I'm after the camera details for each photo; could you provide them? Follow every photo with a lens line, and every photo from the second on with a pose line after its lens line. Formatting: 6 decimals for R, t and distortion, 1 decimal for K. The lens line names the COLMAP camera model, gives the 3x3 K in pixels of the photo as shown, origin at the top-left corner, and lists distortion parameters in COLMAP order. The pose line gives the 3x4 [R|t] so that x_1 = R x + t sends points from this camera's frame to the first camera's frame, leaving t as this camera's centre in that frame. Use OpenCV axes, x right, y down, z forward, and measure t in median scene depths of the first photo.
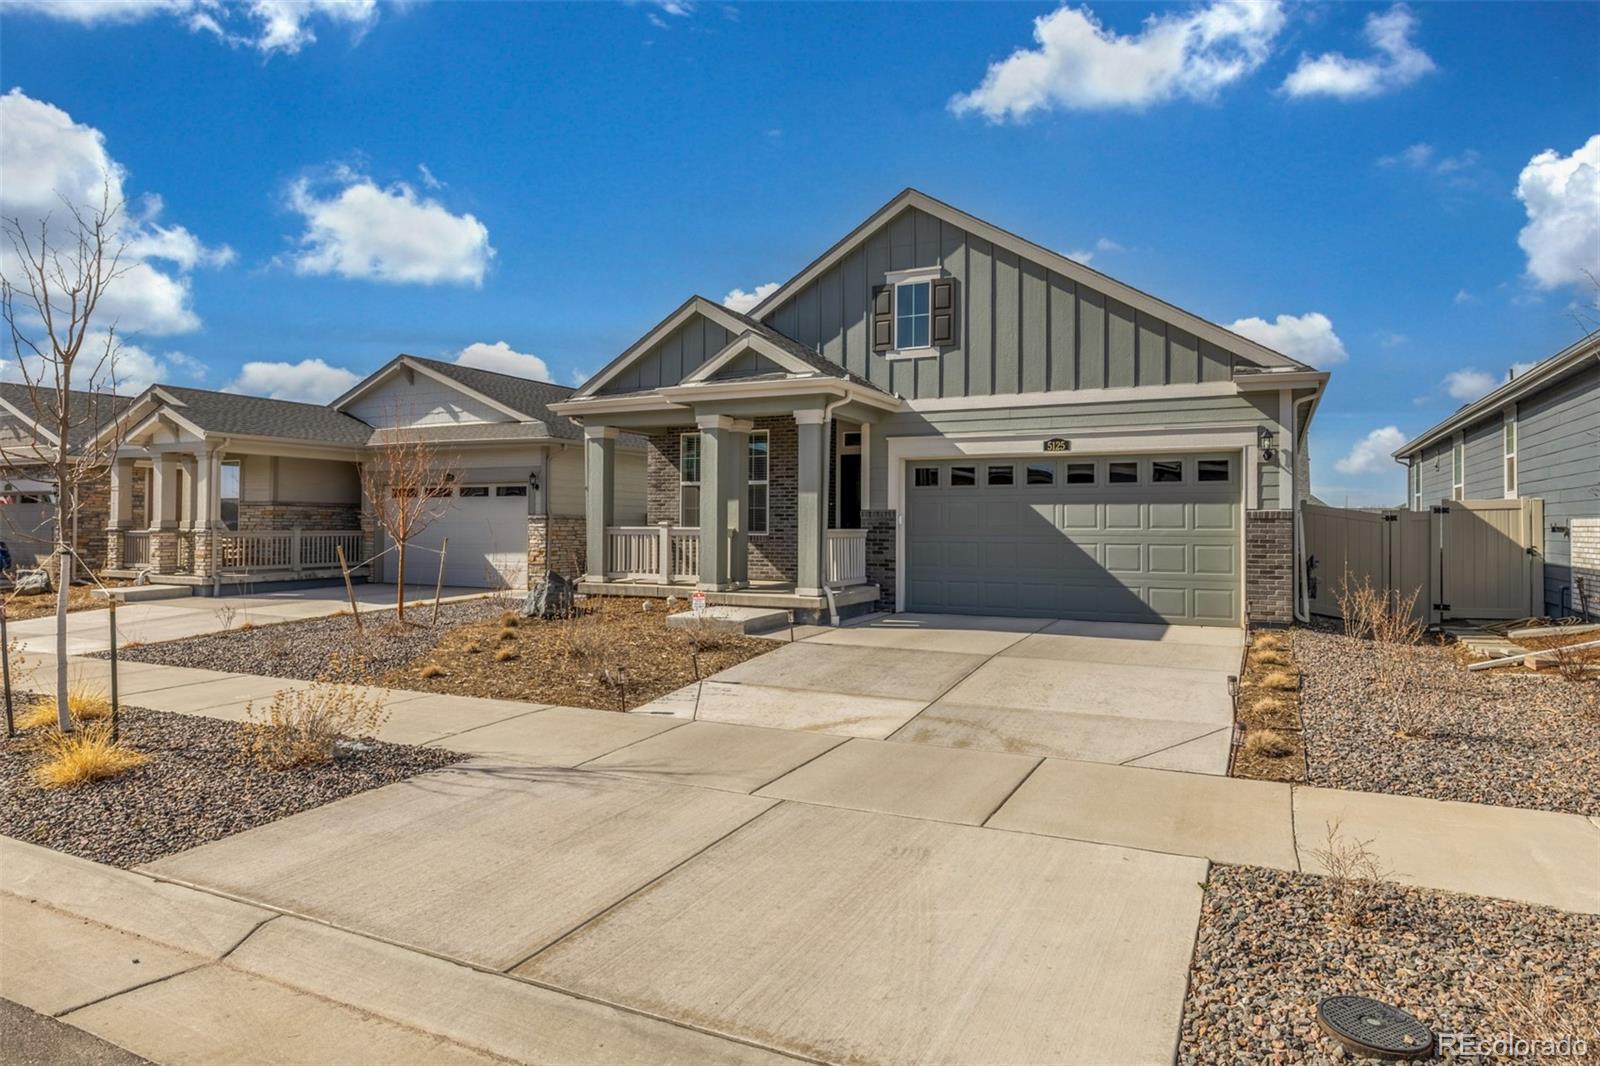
lens RADIAL K [[917.0, 0, 806.9], [0, 917.0, 528.0], [0, 0, 1]] dist [0.001923, -0.002841]
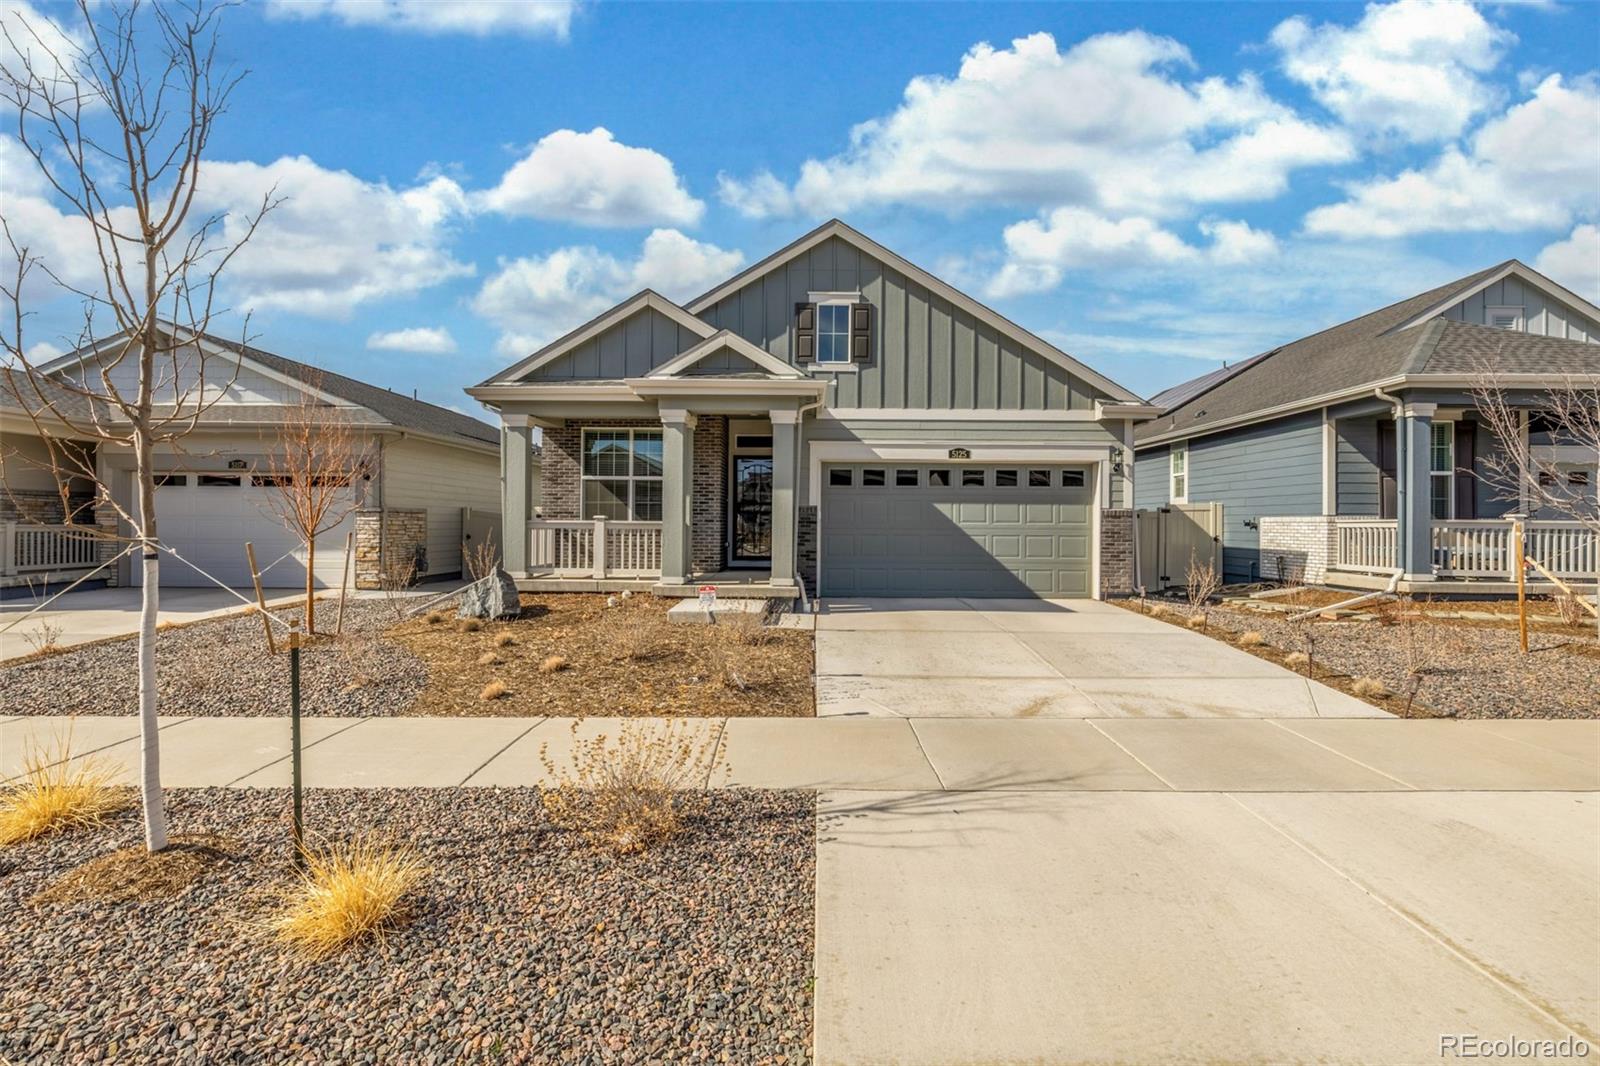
lens RADIAL K [[749.5, 0, 798.3], [0, 749.5, 532.8], [0, 0, 1]] dist [-0.009896, 0.004290]
pose [[0.903239, -0.003810, 0.429120, -0.332831], [-0.001718, 0.999920, 0.012493, 0.001432], [-0.429133, -0.012021, 0.903161, 0.195104]]
